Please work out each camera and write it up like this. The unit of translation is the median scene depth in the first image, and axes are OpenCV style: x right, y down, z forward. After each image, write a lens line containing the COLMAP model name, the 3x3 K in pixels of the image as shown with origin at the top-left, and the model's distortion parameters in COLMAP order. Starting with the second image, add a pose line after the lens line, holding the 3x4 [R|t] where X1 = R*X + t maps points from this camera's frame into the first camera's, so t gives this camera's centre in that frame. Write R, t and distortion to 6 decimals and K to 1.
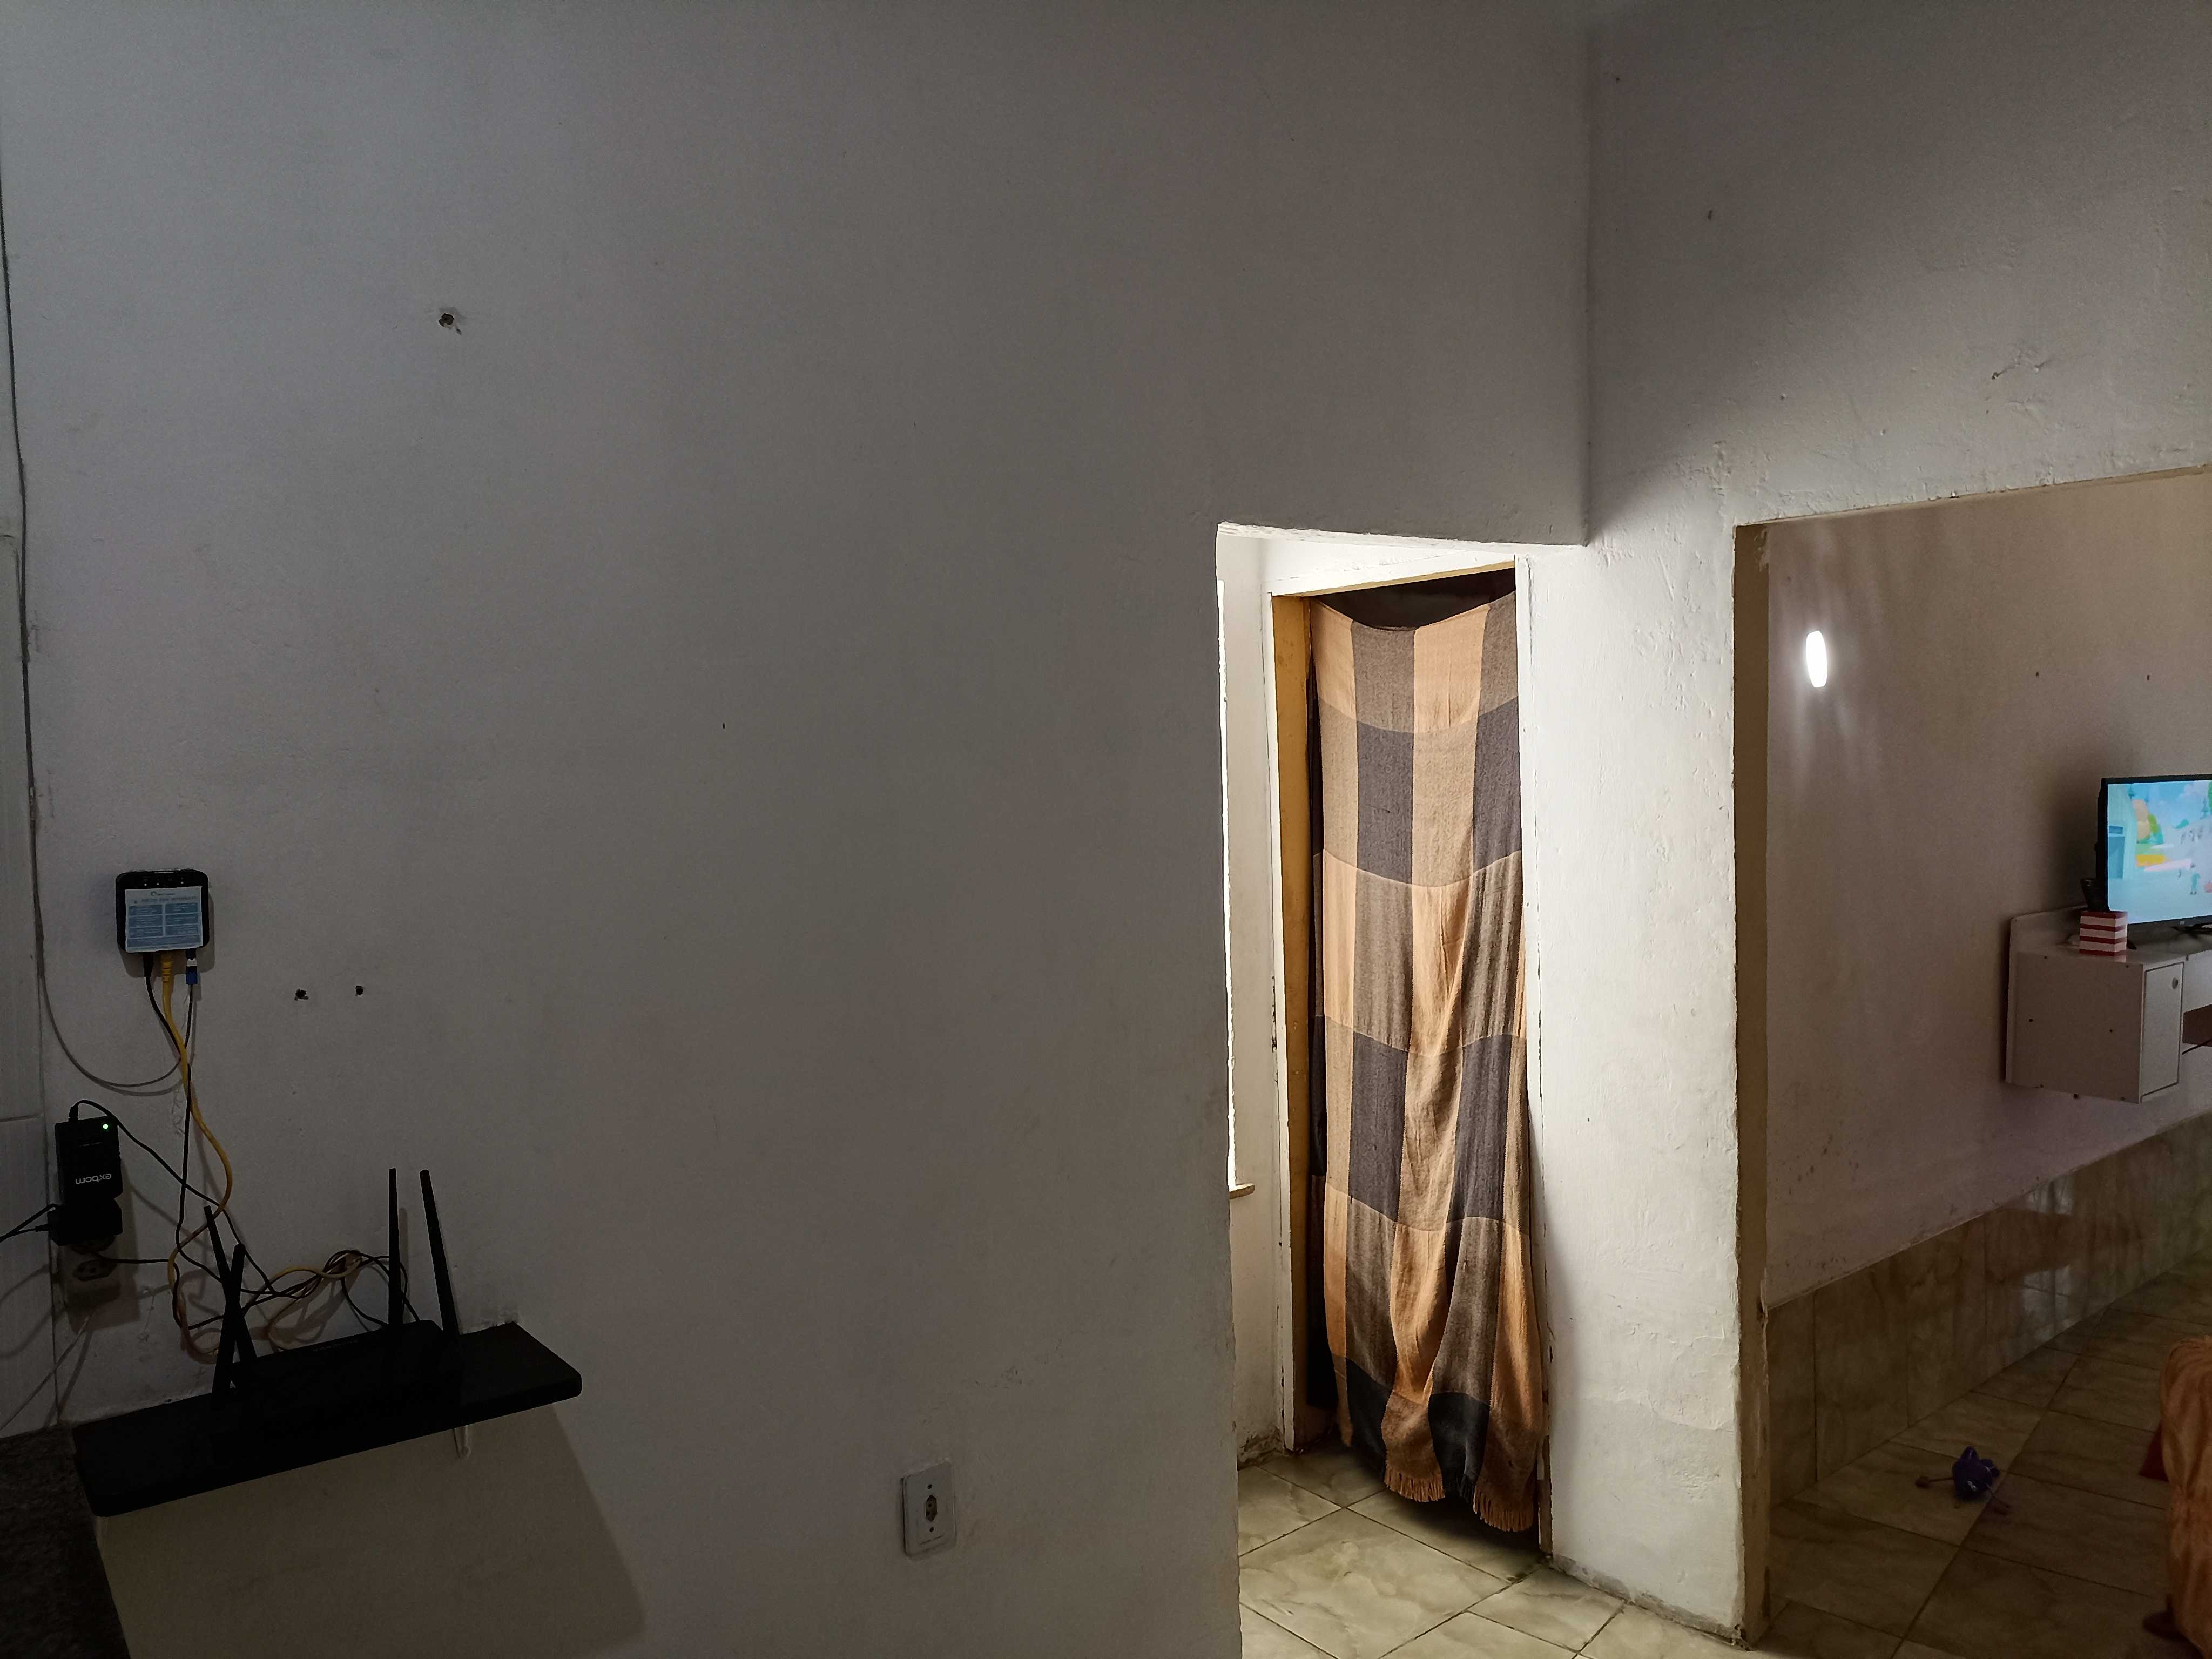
lens RADIAL K [[1601.6, 0, 1103.0], [0, 1601.6, 836.4], [0, 0, 1]] dist [0.035123, -0.009657]
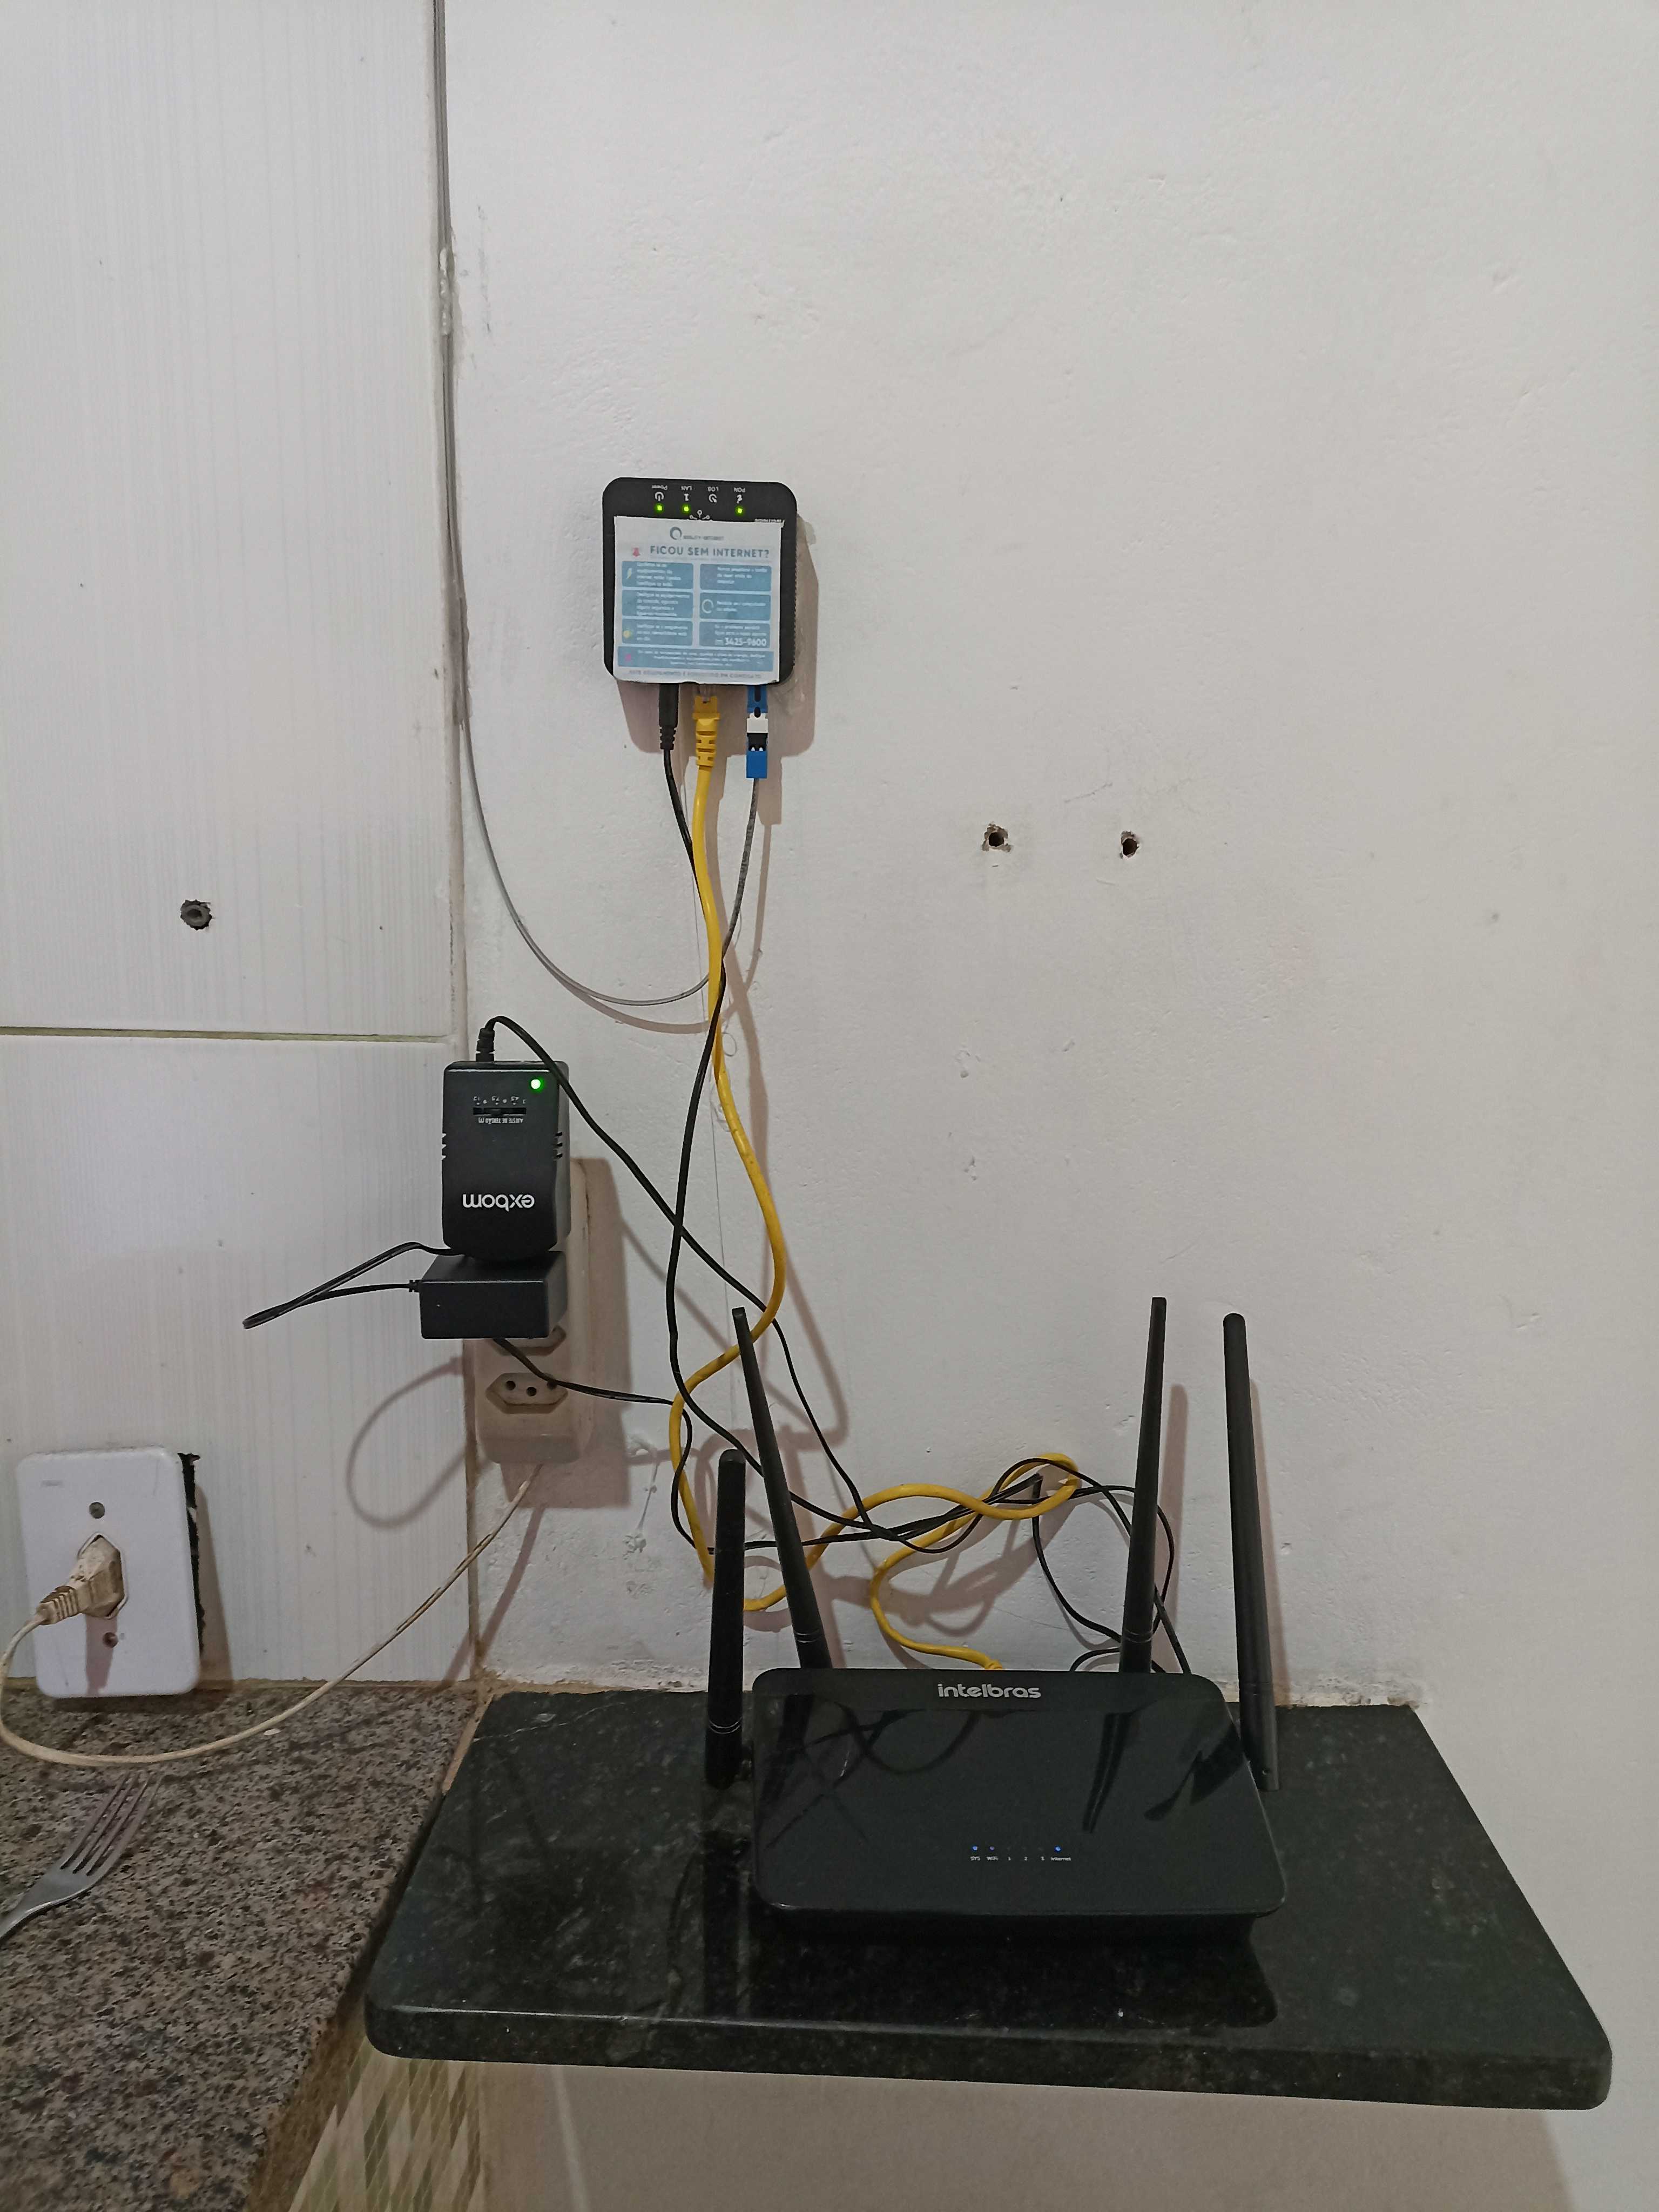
lens RADIAL K [[1601.6, 0, 826.4], [0, 1601.6, 1114.7], [0, 0, 1]] dist [0.035123, -0.009657]
pose [[0.763596, 0.157396, -0.626217, -0.279445], [-0.058264, 0.982675, 0.175943, 0.103272], [0.643061, -0.097863, 0.759537, 0.694383]]
